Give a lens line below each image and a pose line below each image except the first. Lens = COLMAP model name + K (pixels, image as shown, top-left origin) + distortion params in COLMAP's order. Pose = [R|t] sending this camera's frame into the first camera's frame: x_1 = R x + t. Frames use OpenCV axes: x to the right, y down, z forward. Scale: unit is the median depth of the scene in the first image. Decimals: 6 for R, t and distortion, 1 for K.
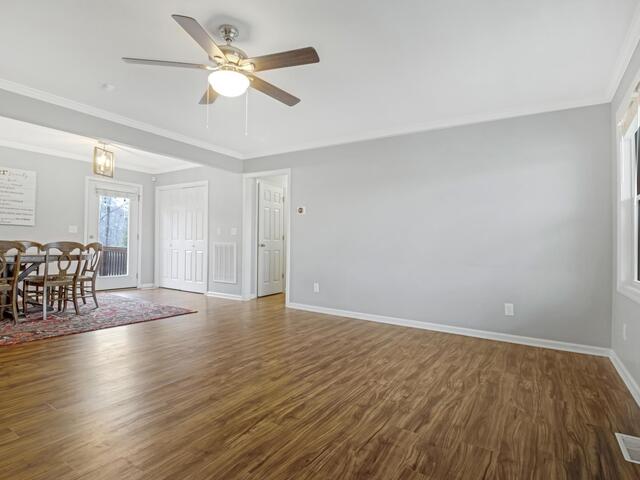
lens RADIAL K [[338.7, 0, 322.5], [0, 338.7, 238.4], [0, 0, 1]] dist [0.000530, 0.000855]
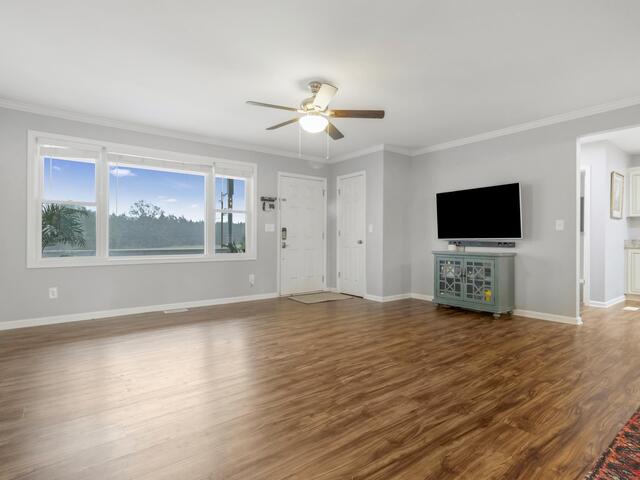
lens RADIAL K [[344.1, 0, 317.2], [0, 344.1, 233.8], [0, 0, 1]] dist [0.001934, 0.000546]
pose [[-0.938546, -0.020279, 0.344557, -0.541449], [-0.028657, 0.999404, -0.019240, 0.010395], [-0.343962, -0.027931, -0.938568, 1.594938]]
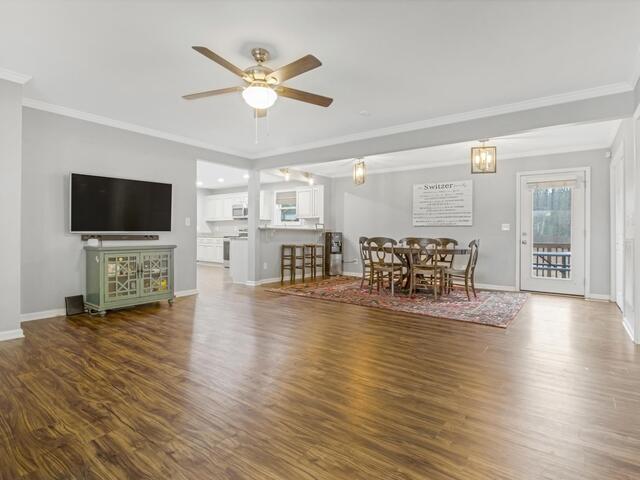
lens RADIAL K [[339.9, 0, 318.4], [0, 339.9, 237.2], [0, 0, 1]] dist [-0.000258, -0.008520]
pose [[-0.072648, -0.013256, -0.997270, 0.599982], [0.005367, 0.999892, -0.013682, 0.026586], [0.997343, -0.006347, -0.072569, 0.885106]]
